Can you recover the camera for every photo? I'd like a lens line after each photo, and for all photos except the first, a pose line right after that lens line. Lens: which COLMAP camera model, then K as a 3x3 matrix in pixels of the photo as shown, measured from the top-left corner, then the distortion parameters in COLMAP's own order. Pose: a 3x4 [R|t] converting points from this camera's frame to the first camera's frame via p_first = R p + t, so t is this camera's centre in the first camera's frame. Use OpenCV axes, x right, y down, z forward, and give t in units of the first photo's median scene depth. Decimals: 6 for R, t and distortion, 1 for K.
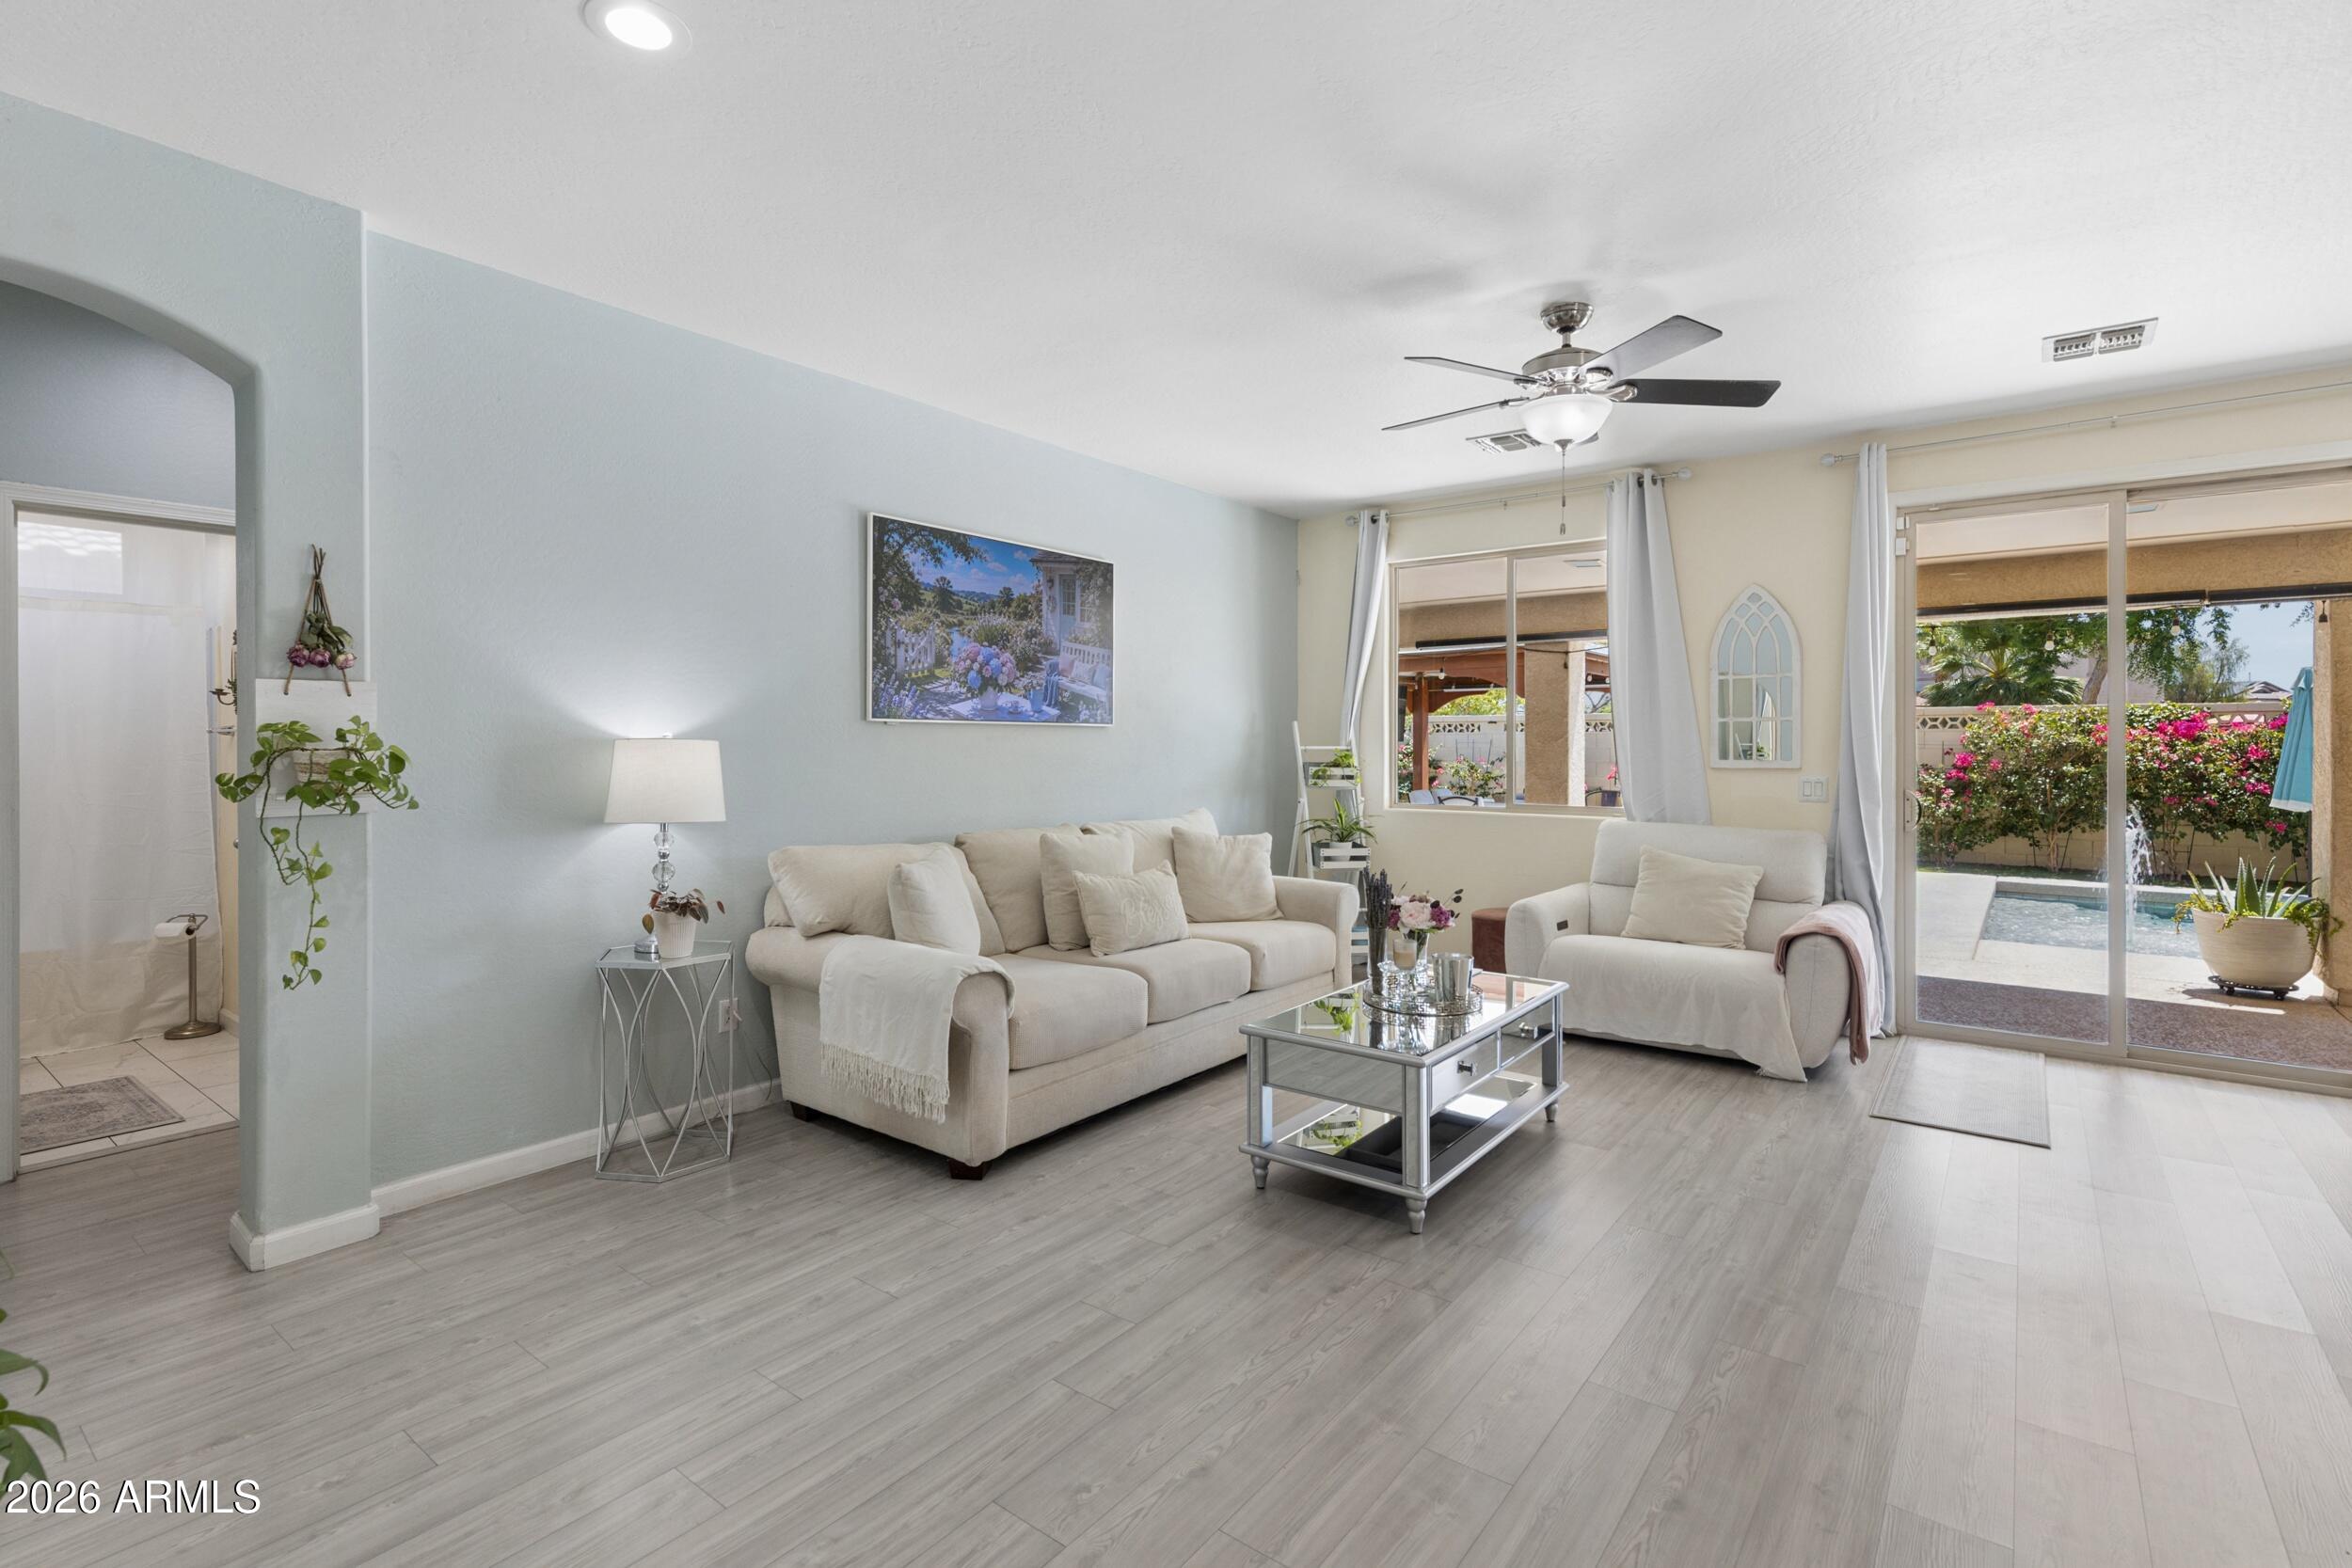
lens RADIAL K [[1089.7, 0, 1197.8], [0, 1089.7, 744.4], [0, 0, 1]] dist [0.005967, 0.000525]
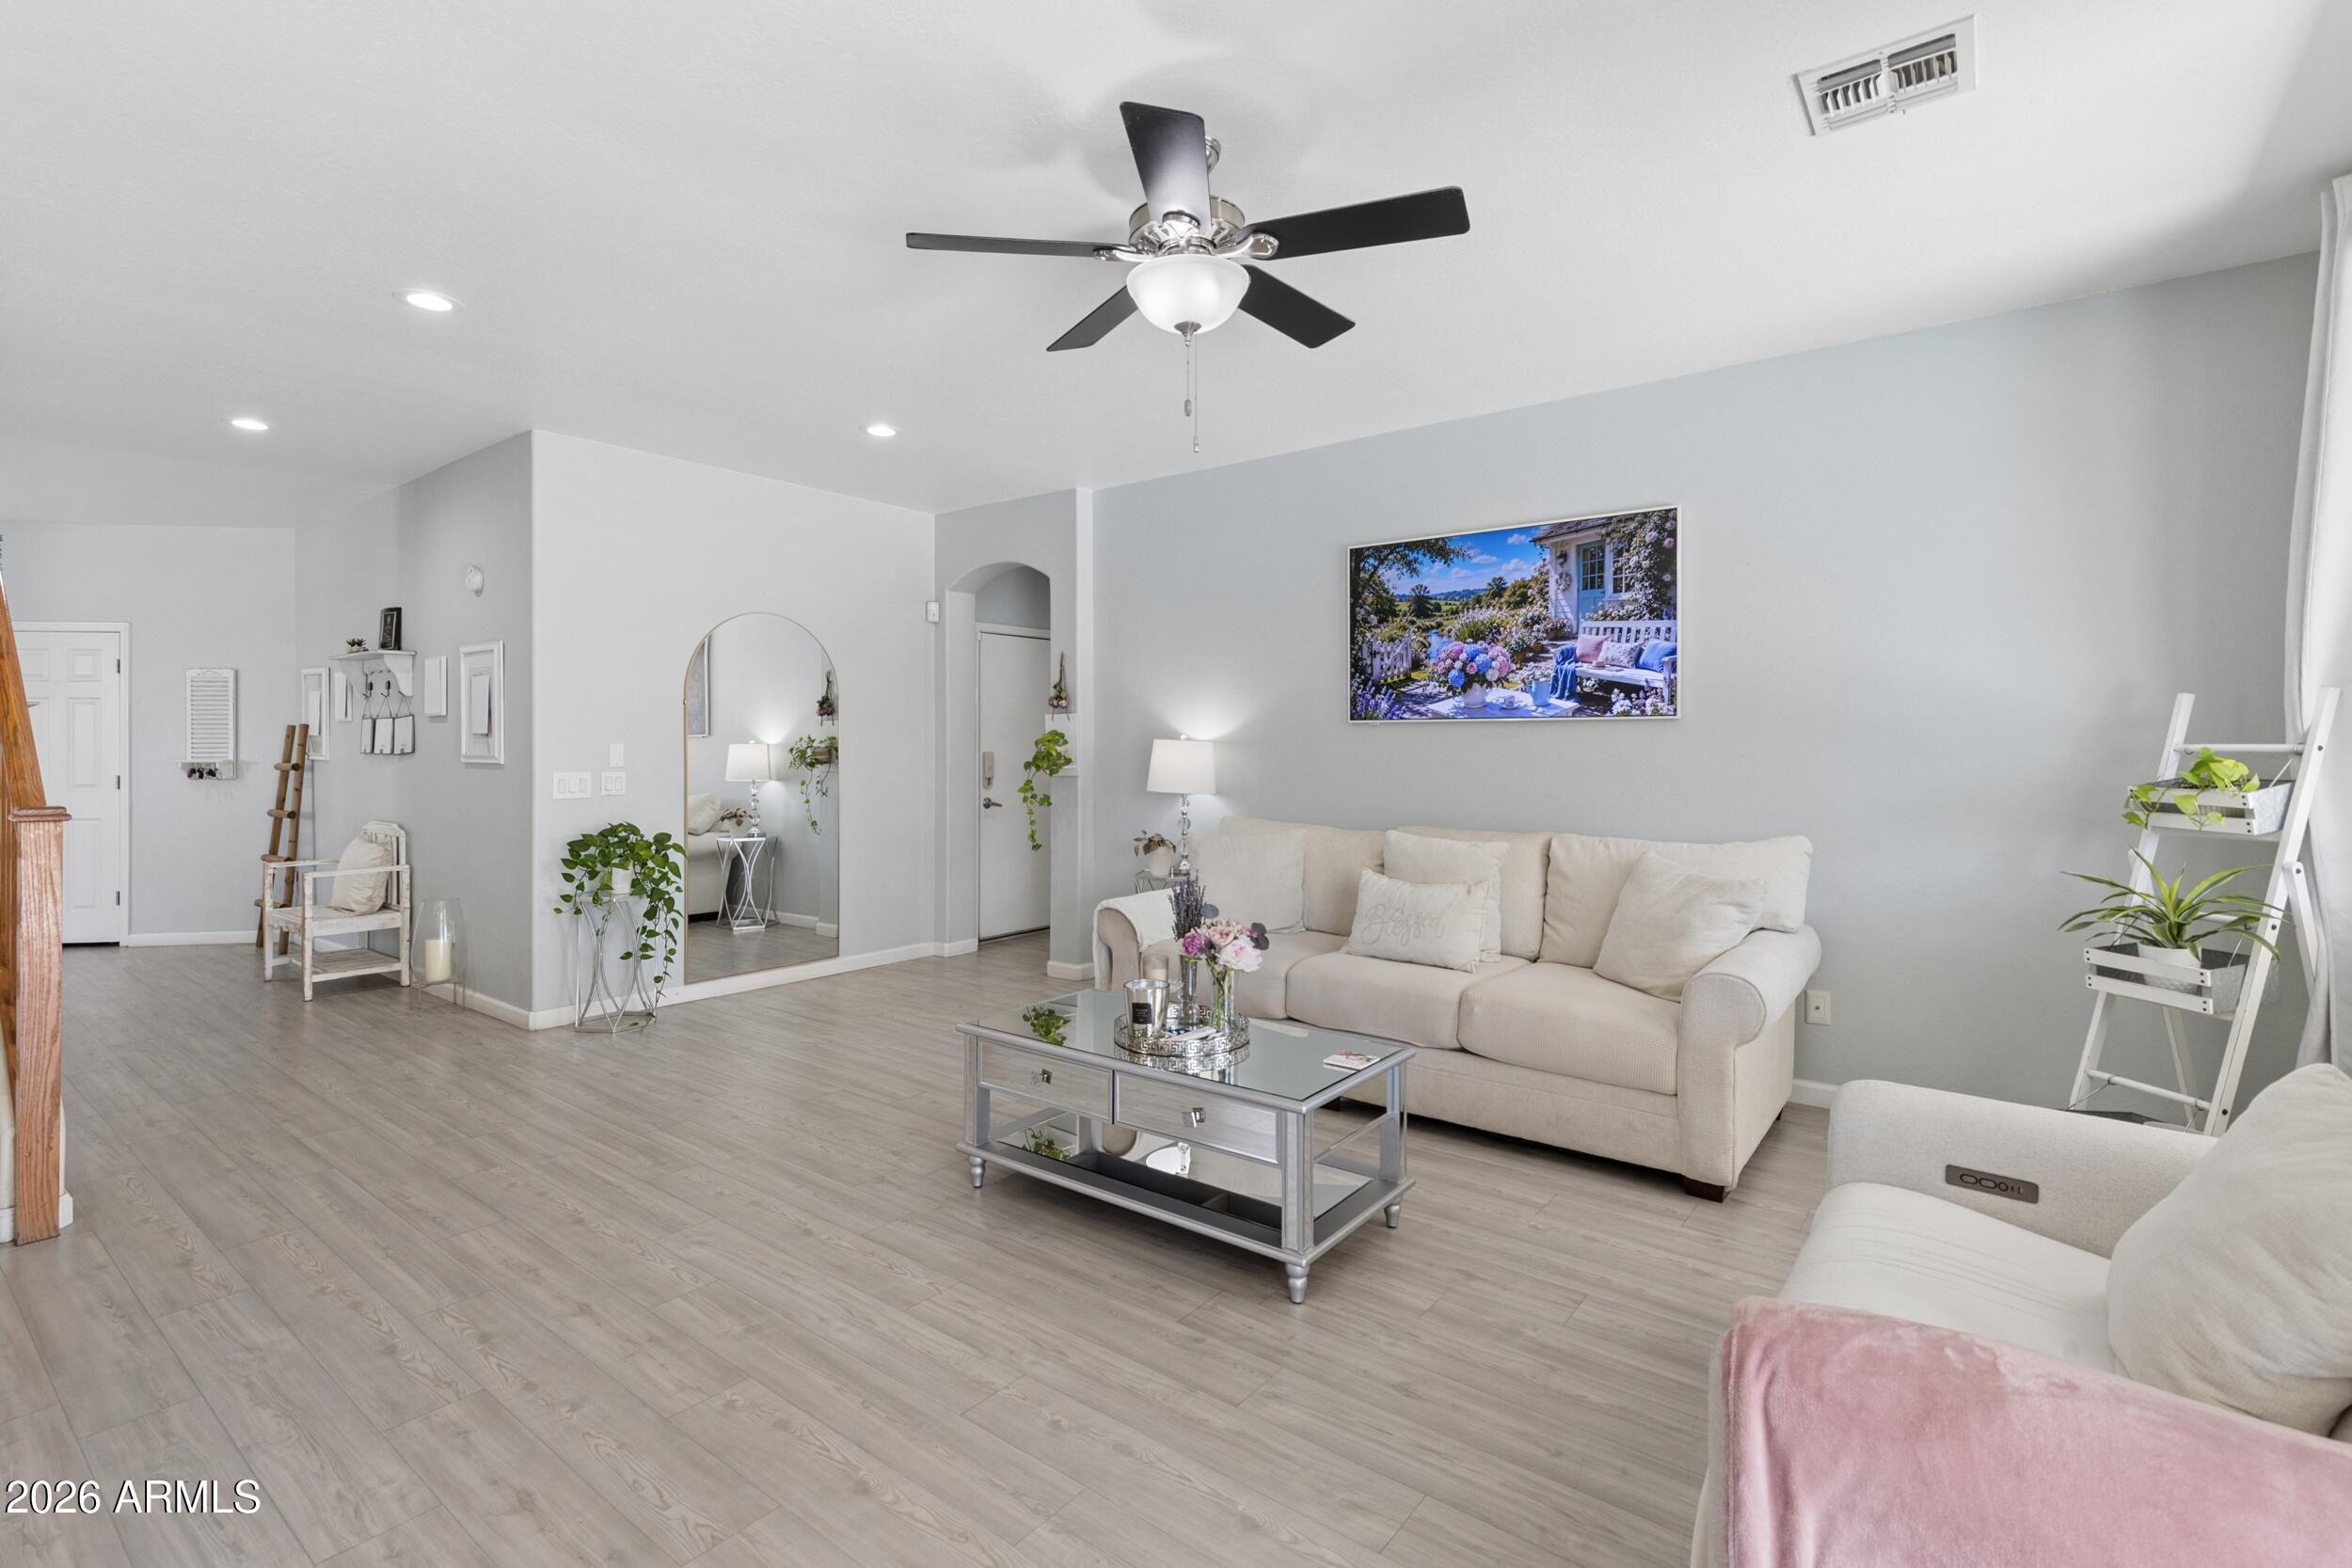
lens RADIAL K [[1077.5, 0, 1178.6], [0, 1077.5, 753.0], [0, 0, 1]] dist [0.008294, -0.000940]
pose [[-0.011644, 0.007300, -0.999906, 0.758593], [0.002256, 0.999971, 0.007274, 0.001879], [0.999930, -0.002171, -0.011660, 0.719187]]
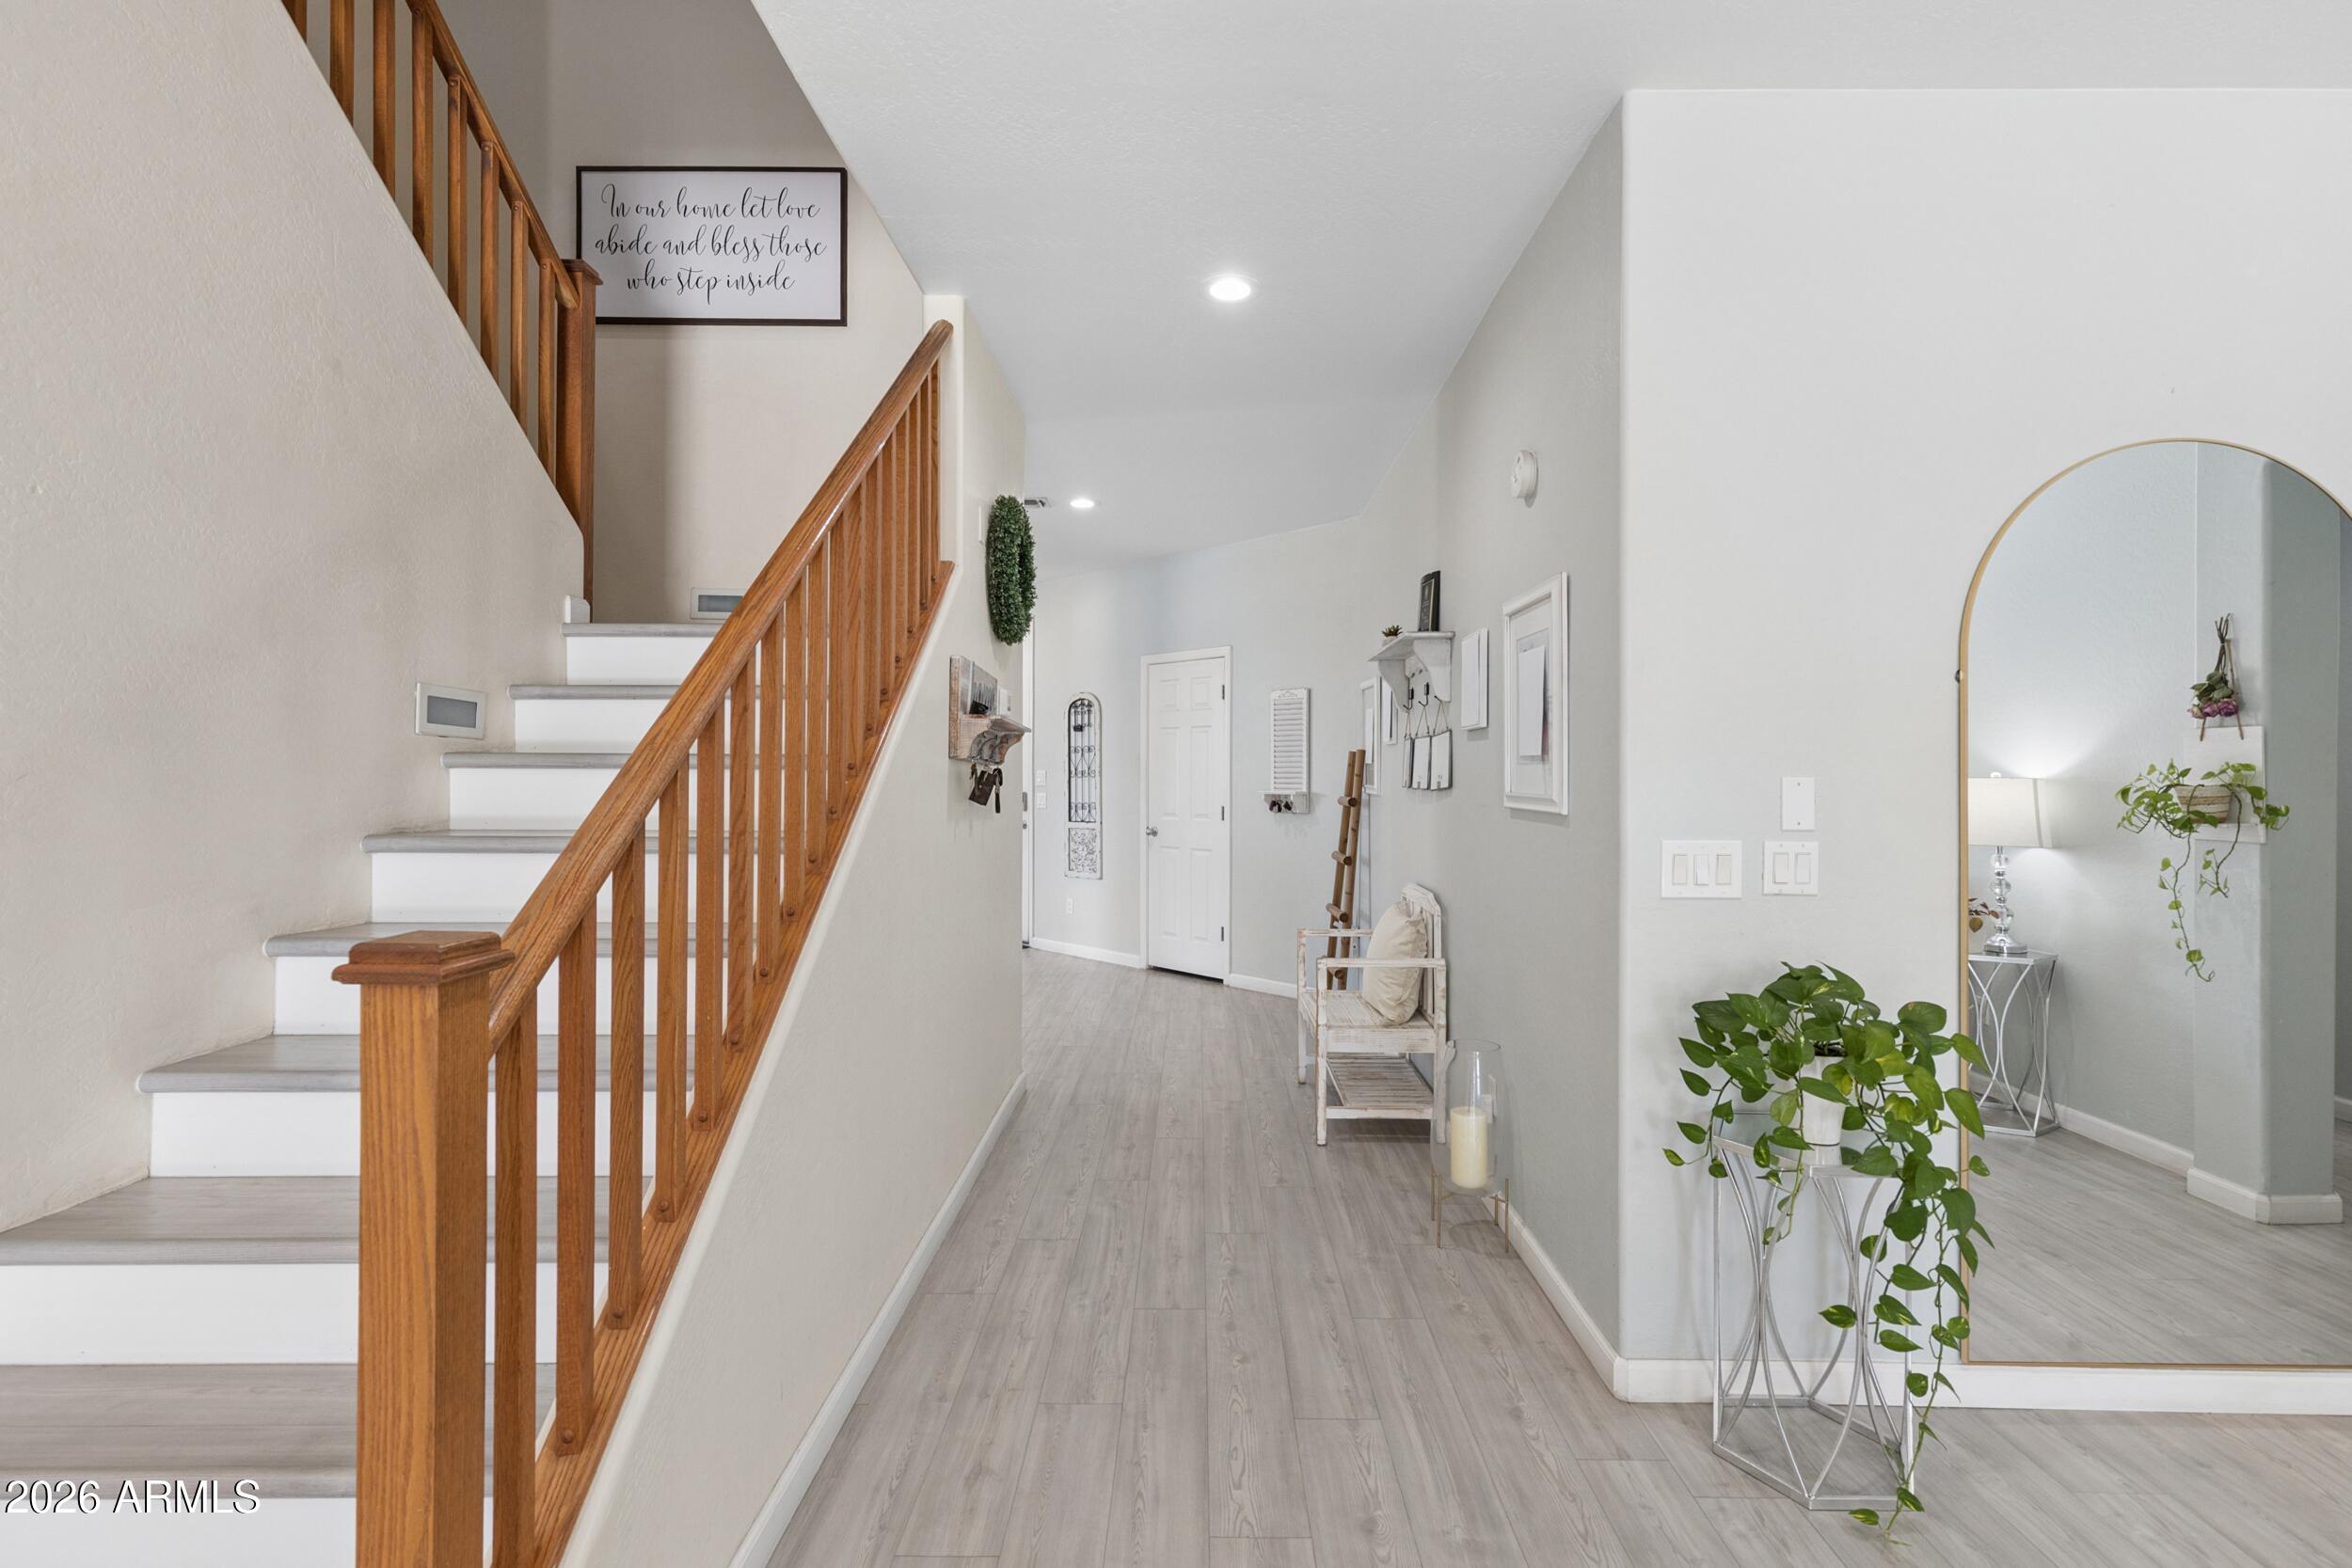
lens RADIAL K [[1077.9, 0, 1193.6], [0, 1077.9, 769.3], [0, 0, 1]] dist [0.009368, 0.000655]
pose [[-0.798367, -0.006538, -0.602136, 0.195914], [-0.004479, 0.999978, -0.004919, -0.000832], [0.602155, -0.001230, -0.798378, 0.371826]]
